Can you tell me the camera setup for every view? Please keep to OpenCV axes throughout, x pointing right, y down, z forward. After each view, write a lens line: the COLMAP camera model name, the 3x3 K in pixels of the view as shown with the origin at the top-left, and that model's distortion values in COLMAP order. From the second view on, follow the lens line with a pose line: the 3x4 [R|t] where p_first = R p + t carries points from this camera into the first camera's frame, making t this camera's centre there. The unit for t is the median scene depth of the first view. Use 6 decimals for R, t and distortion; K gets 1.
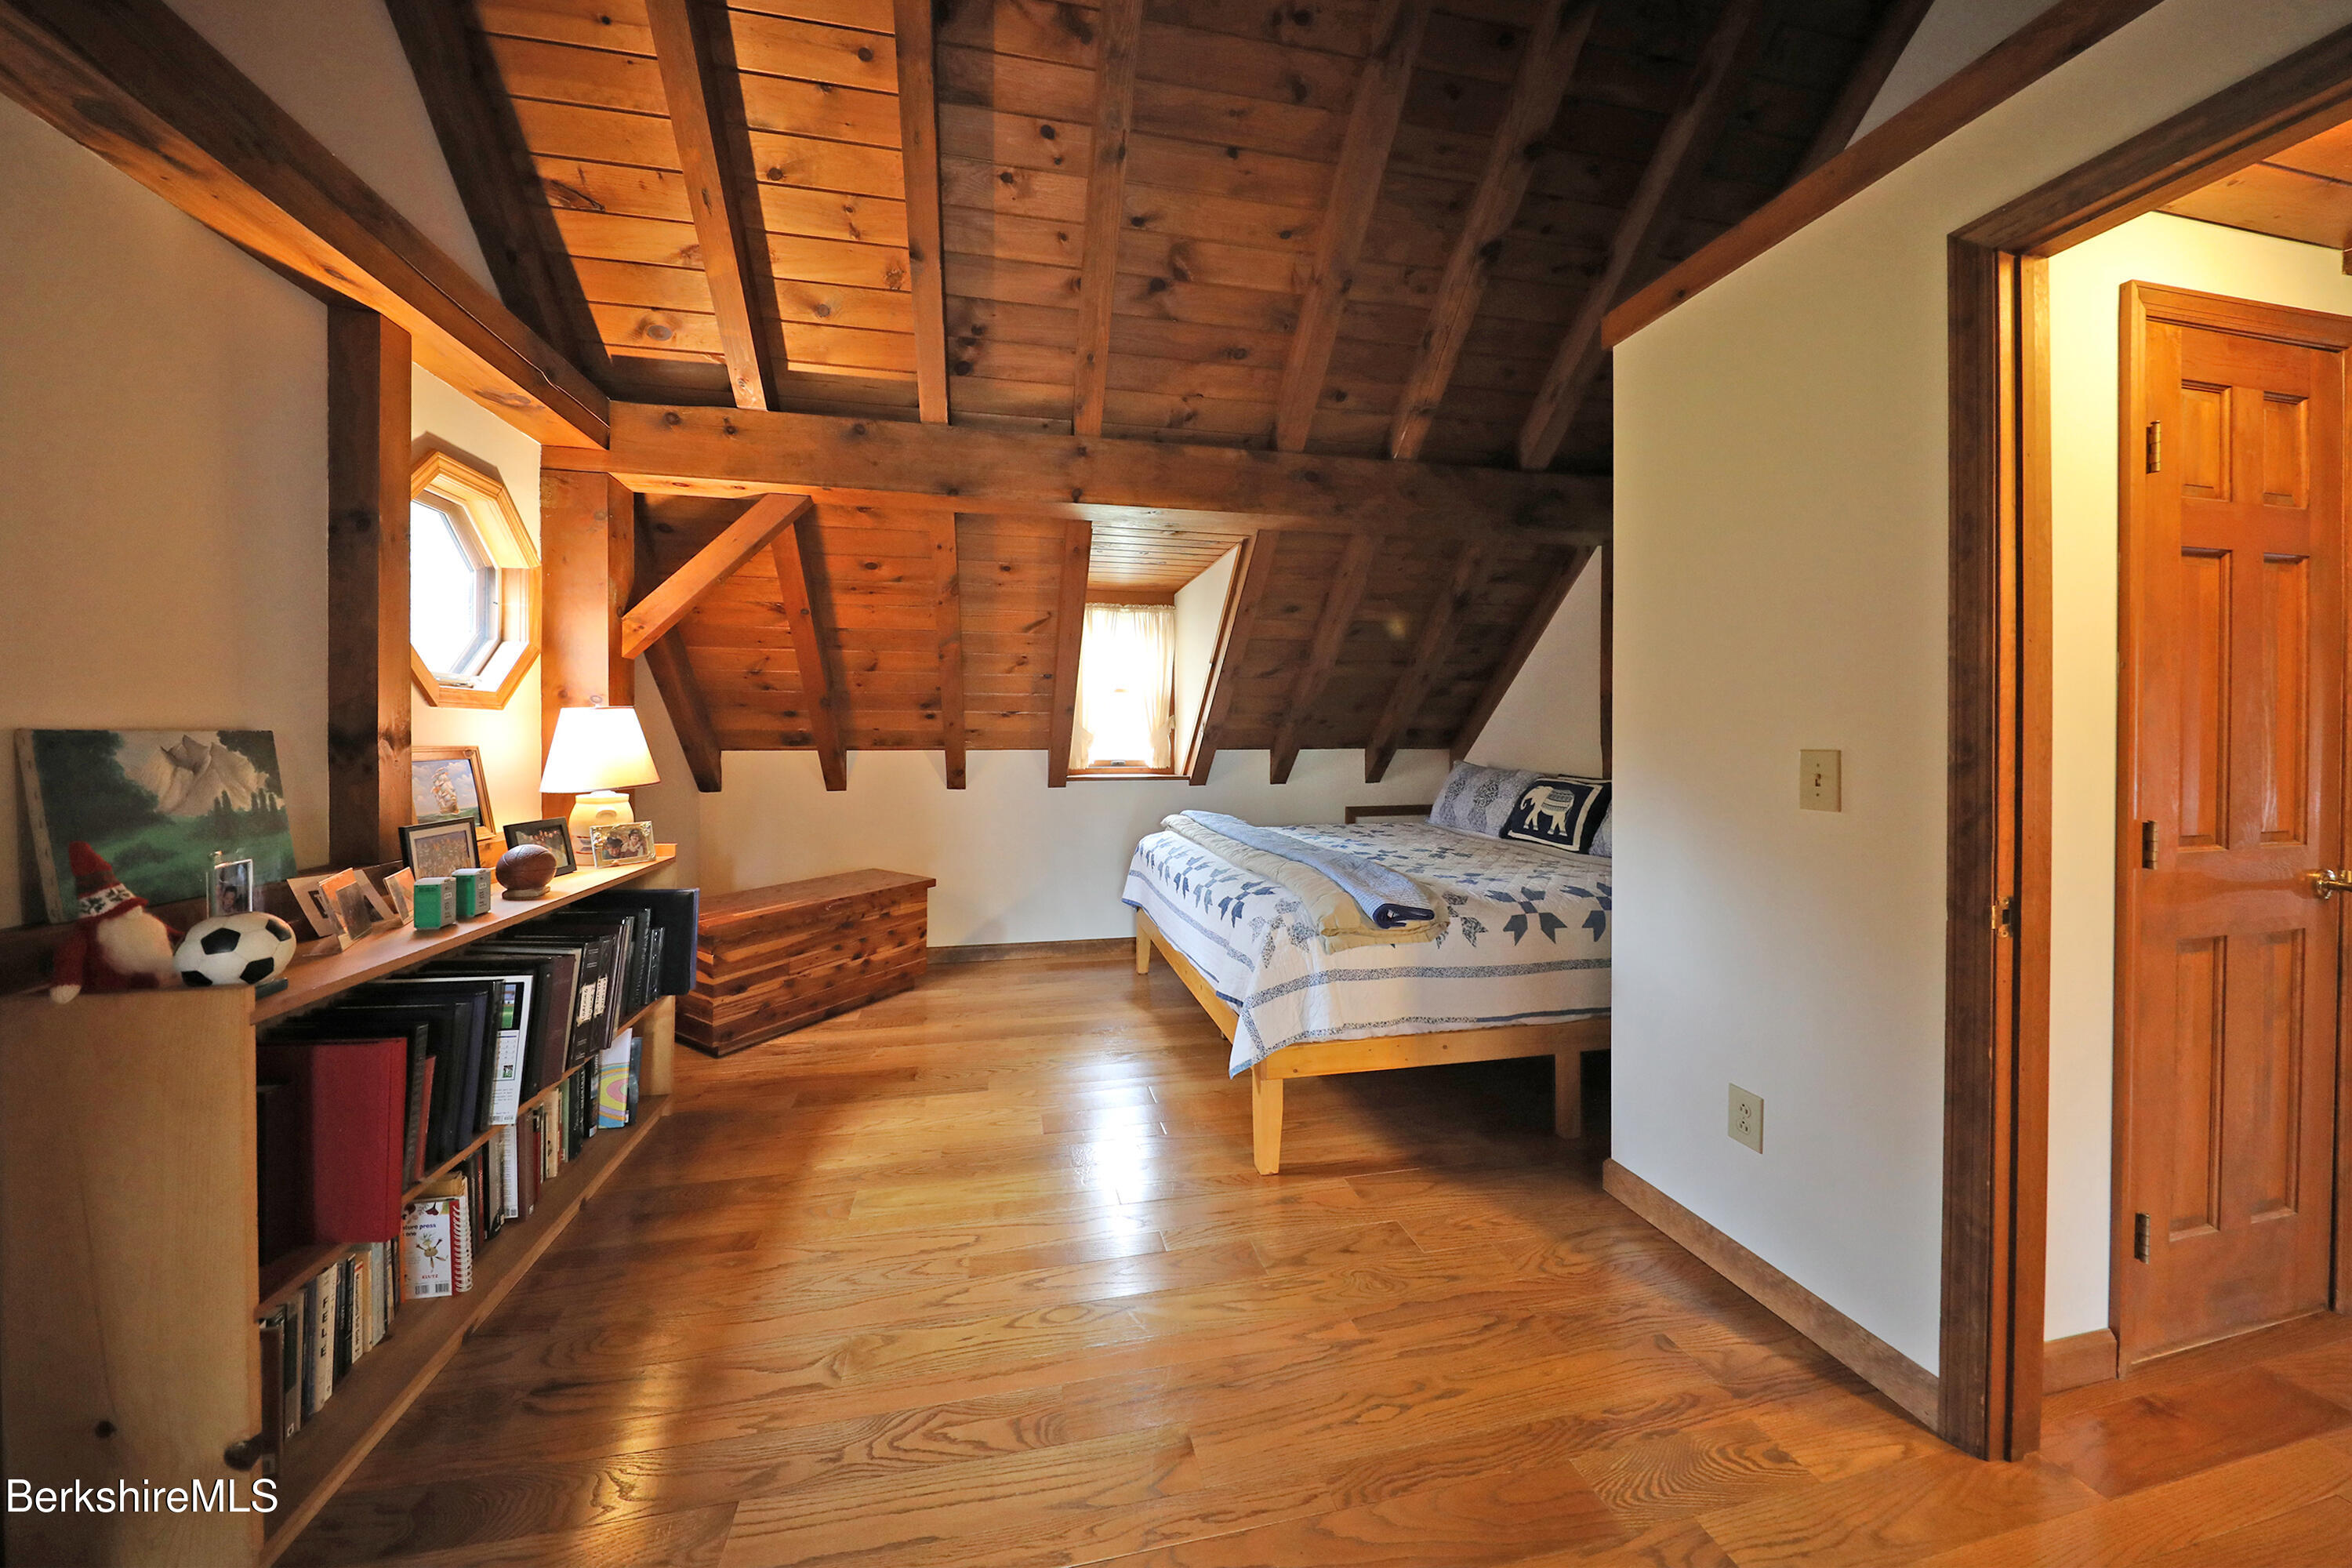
lens RADIAL K [[751.4, 0, 1156.6], [0, 751.4, 766.3], [0, 0, 1]] dist [0.001401, -0.001879]
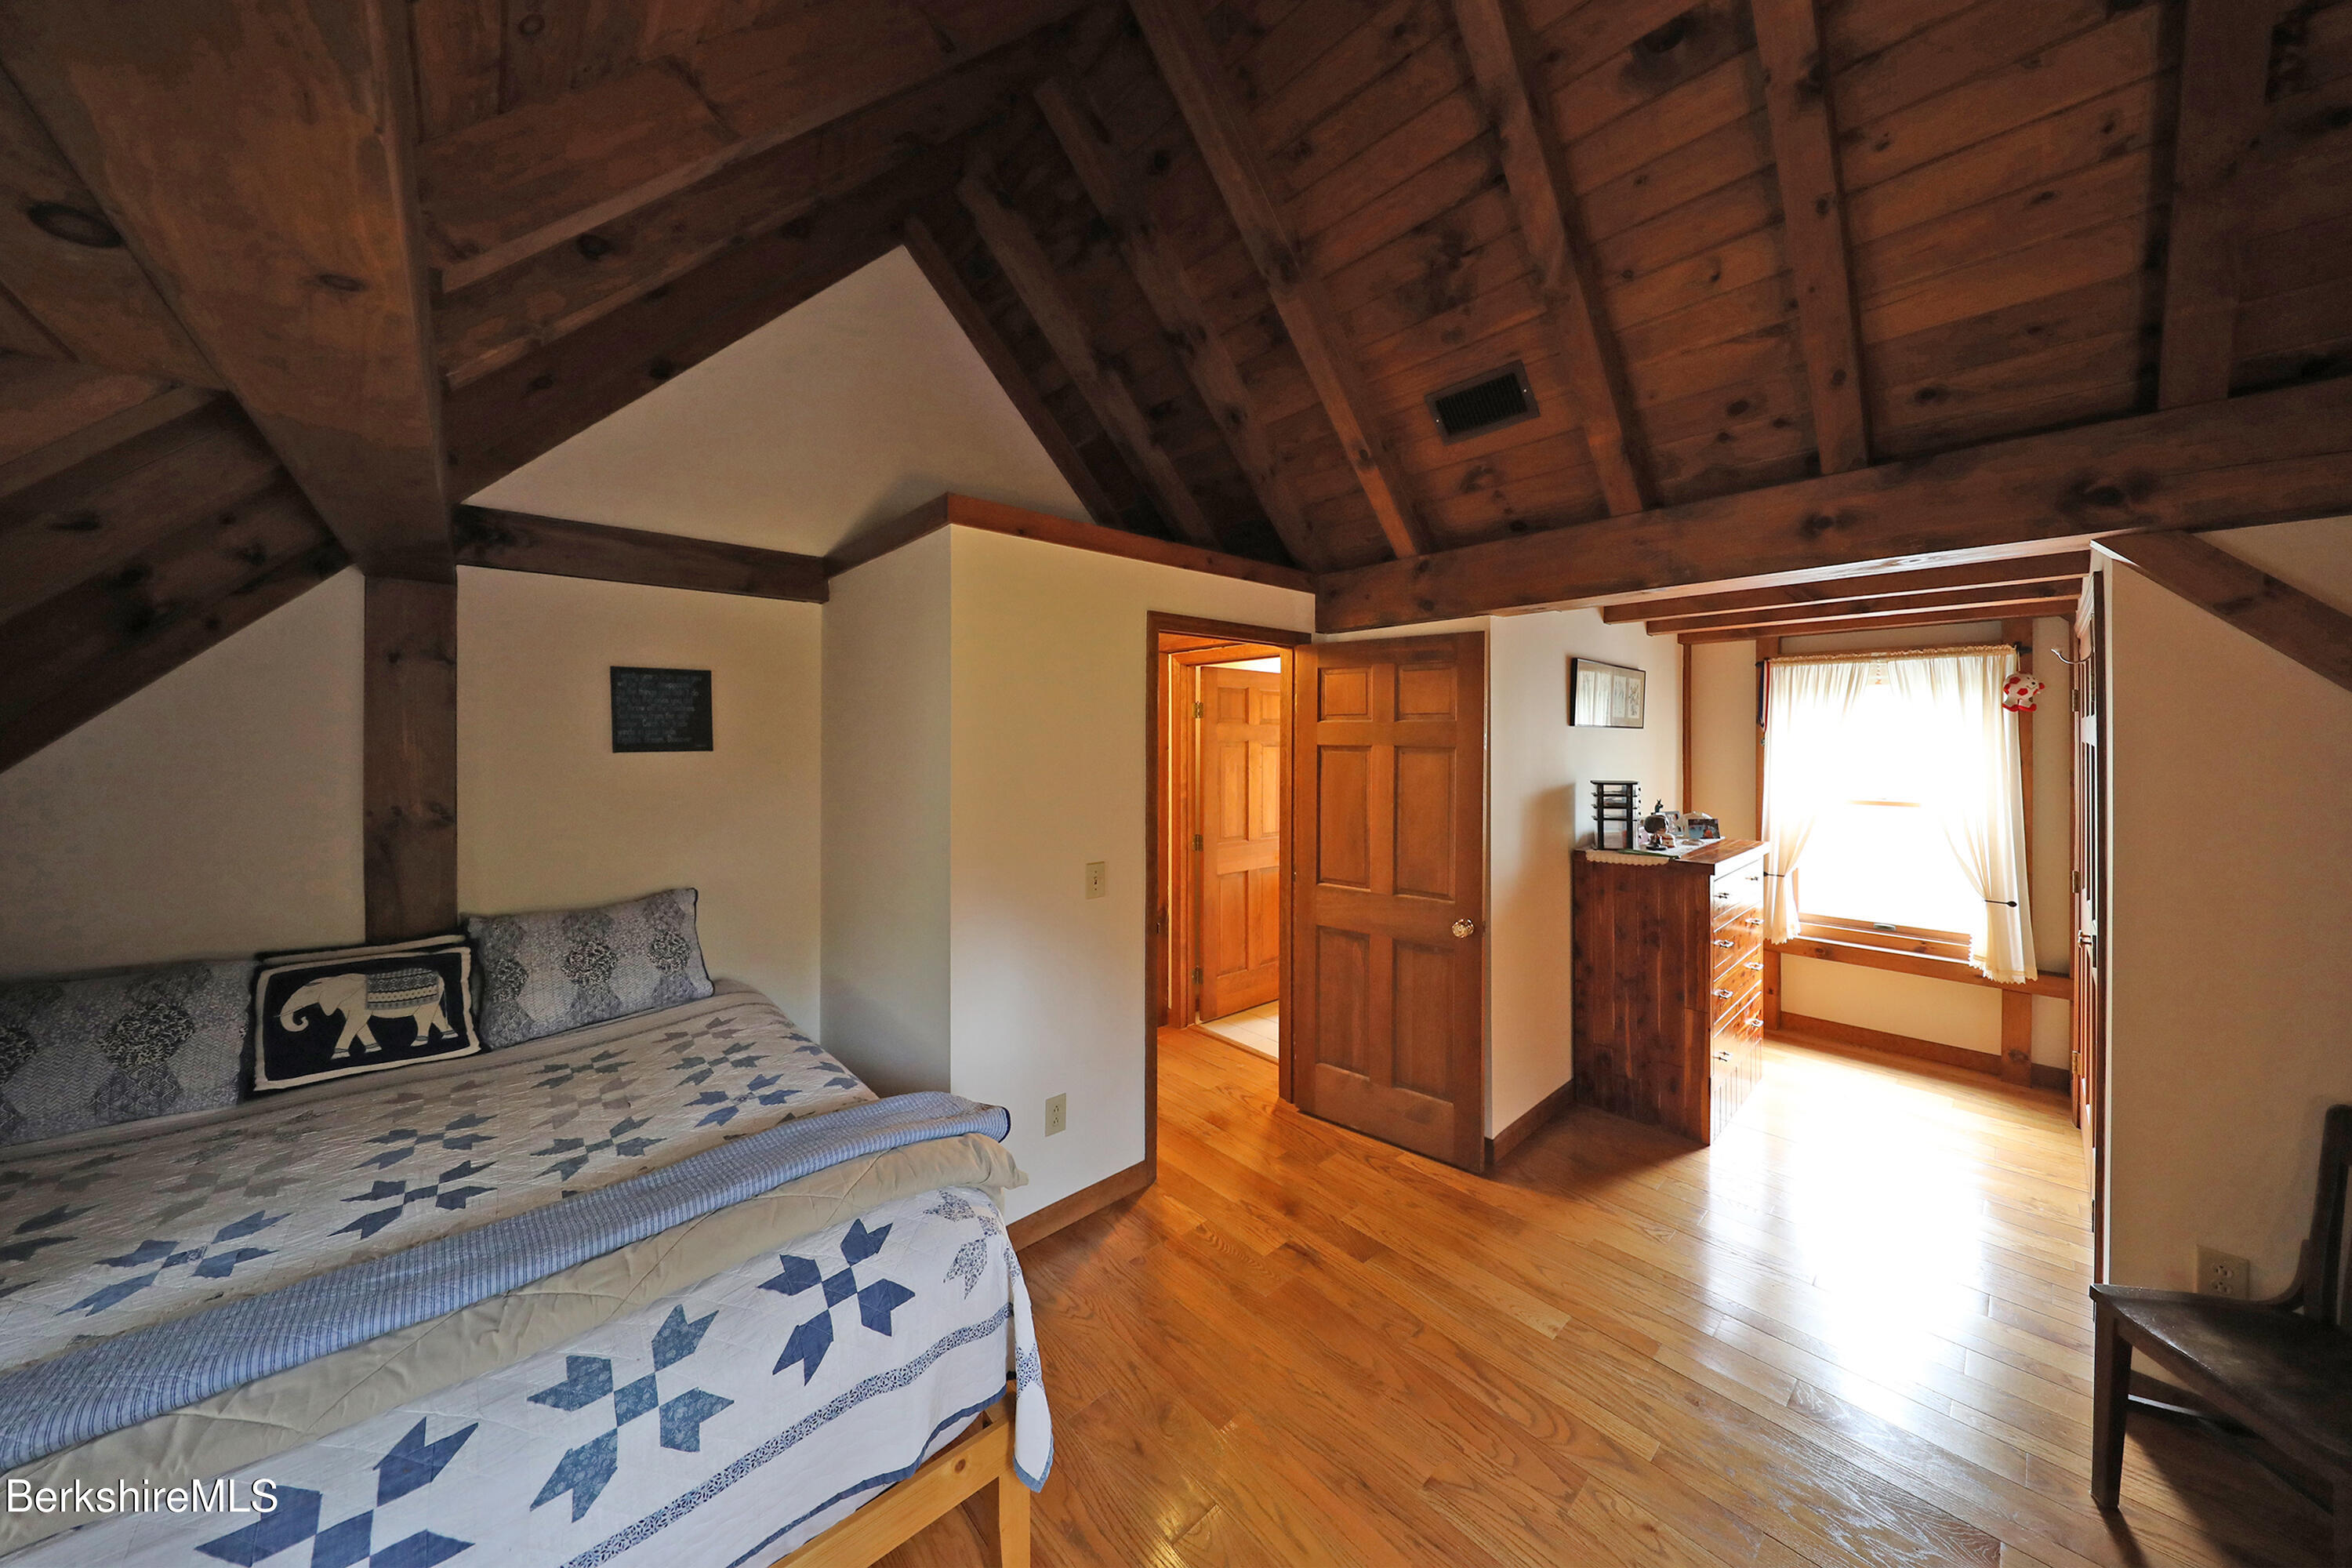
lens RADIAL K [[778.5, 0, 1189.9], [0, 778.5, 758.1], [0, 0, 1]] dist [-0.008711, -0.000171]
pose [[-0.508604, -0.017973, 0.860813, -0.379292], [0.036241, 0.998449, 0.042260, -0.167925], [-0.860237, 0.052690, -0.507164, 0.871539]]
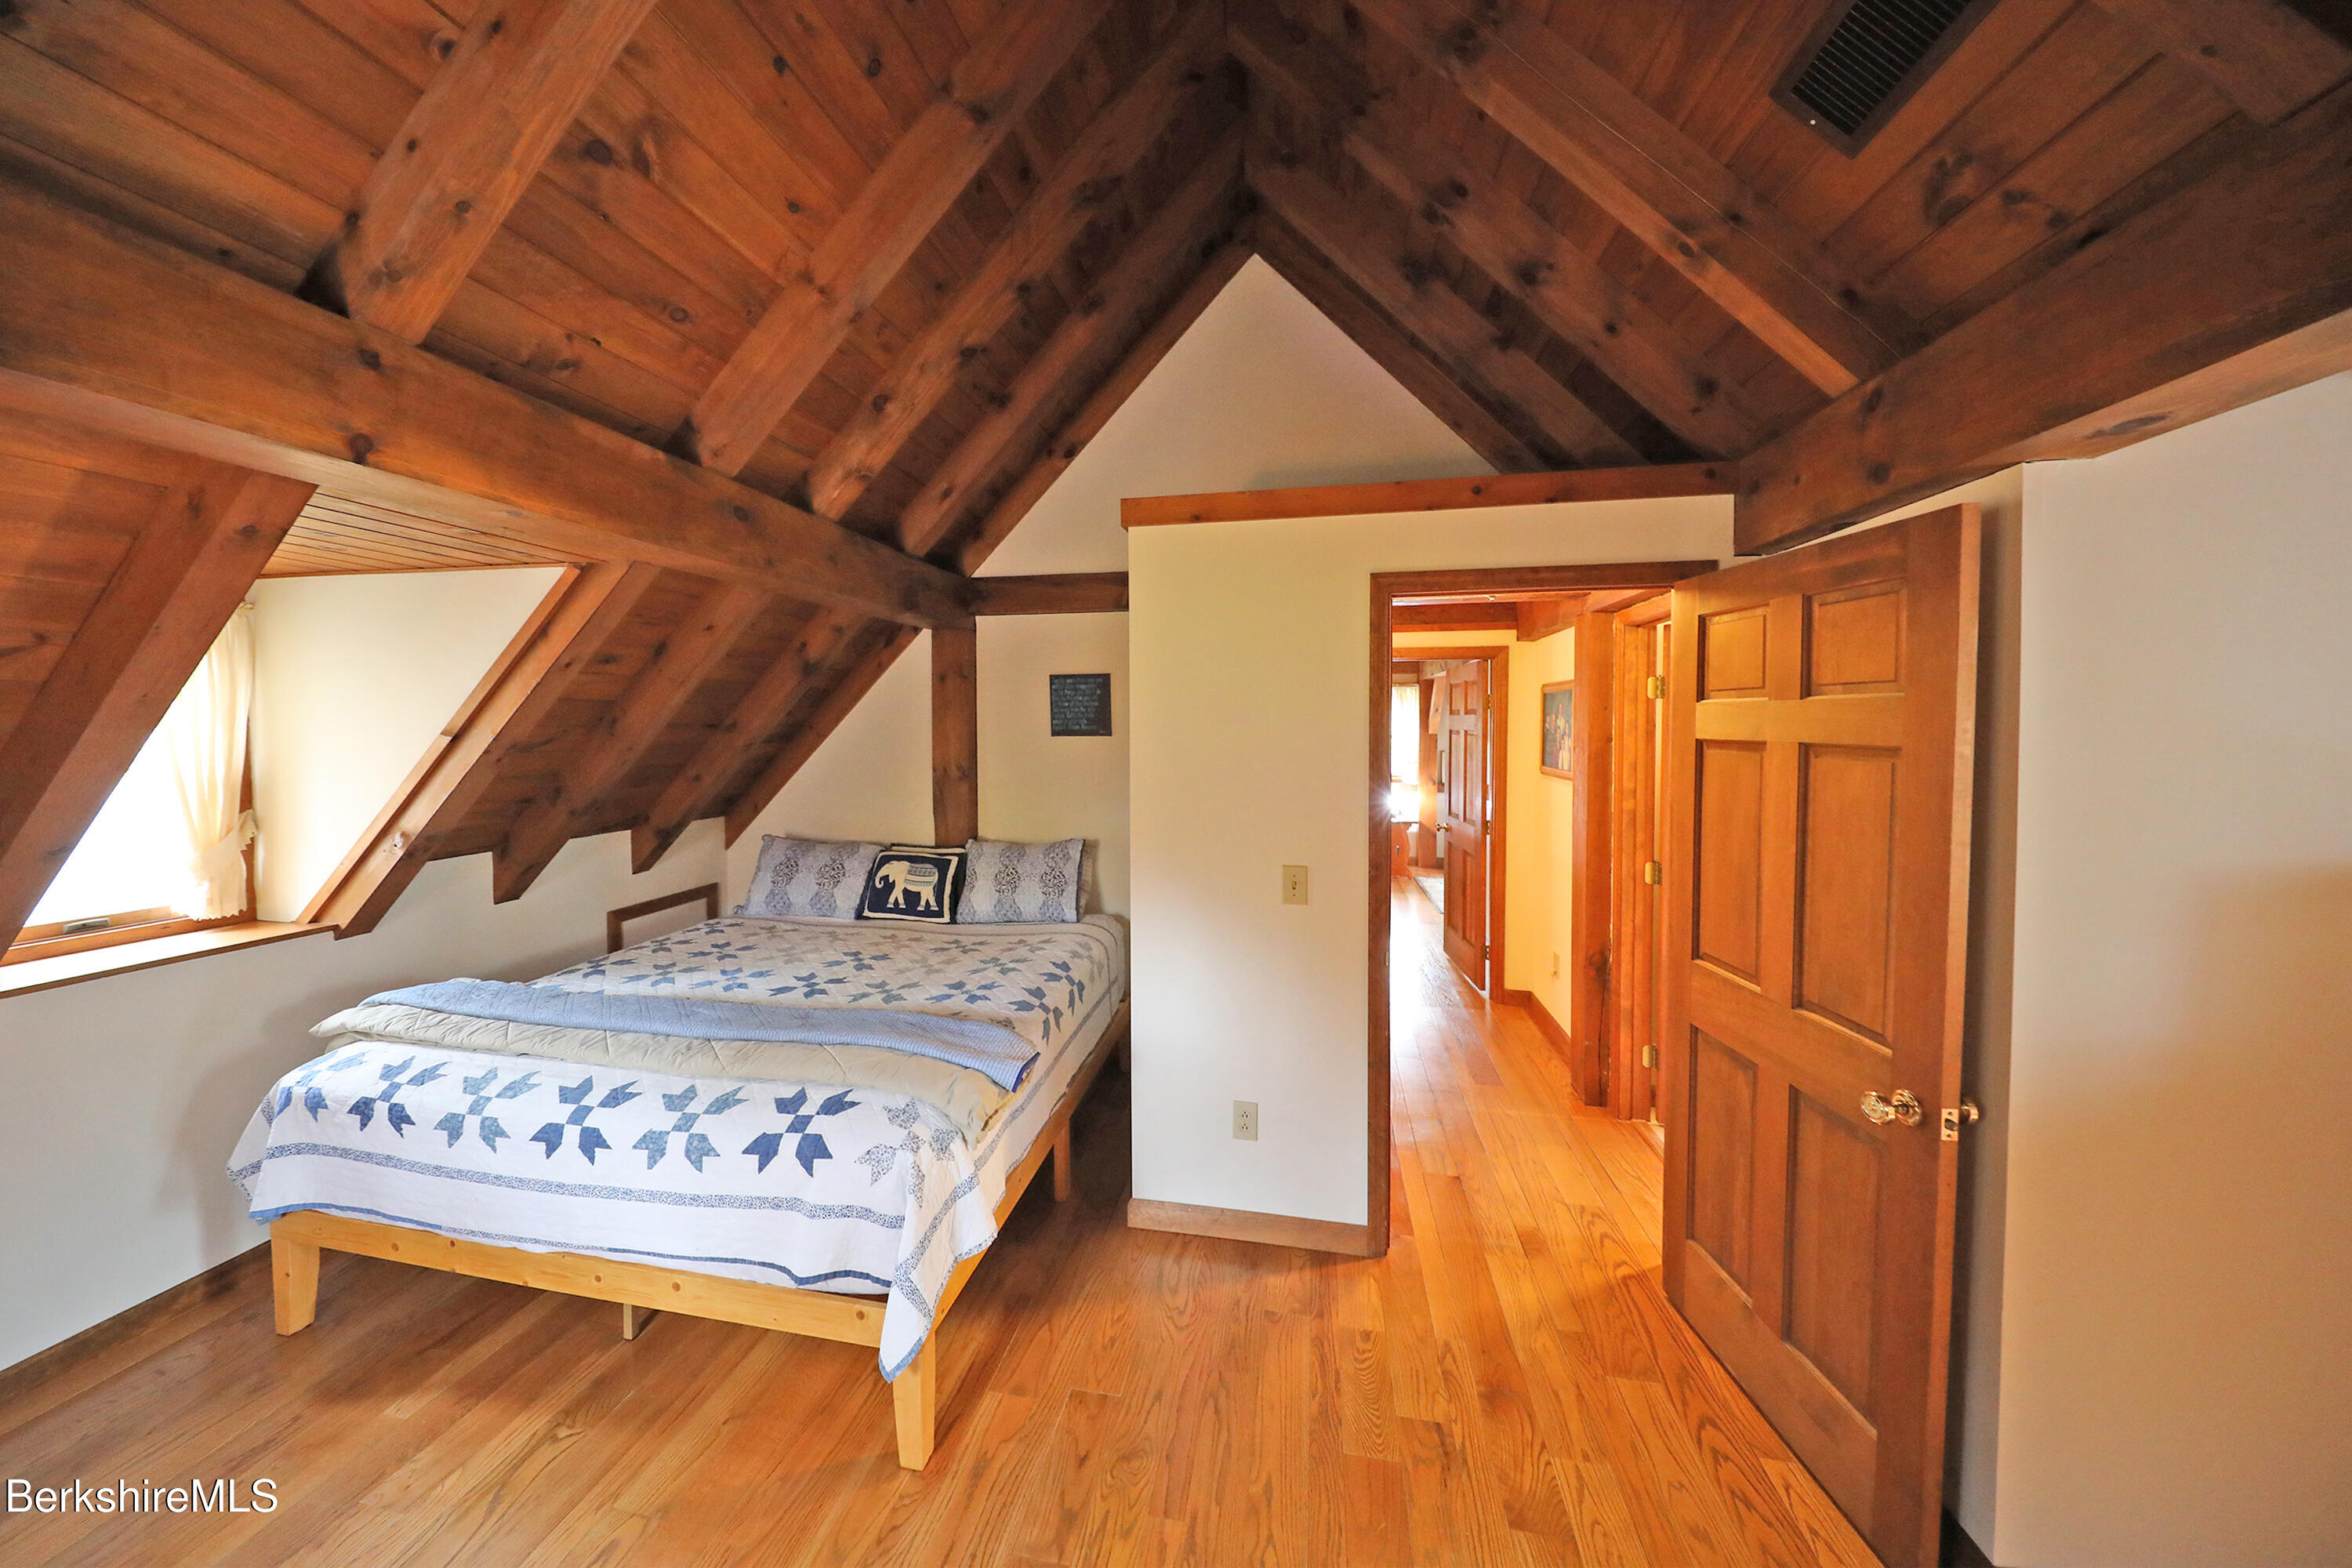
lens RADIAL K [[761.7, 0, 1161.9], [0, 761.7, 763.5], [0, 0, 1]] dist [0.008214, -0.007990]
pose [[0.391776, -0.042768, 0.919066, -0.333001], [0.033541, 0.998919, 0.032187, -0.149560], [-0.919449, 0.018216, 0.392787, 0.326914]]
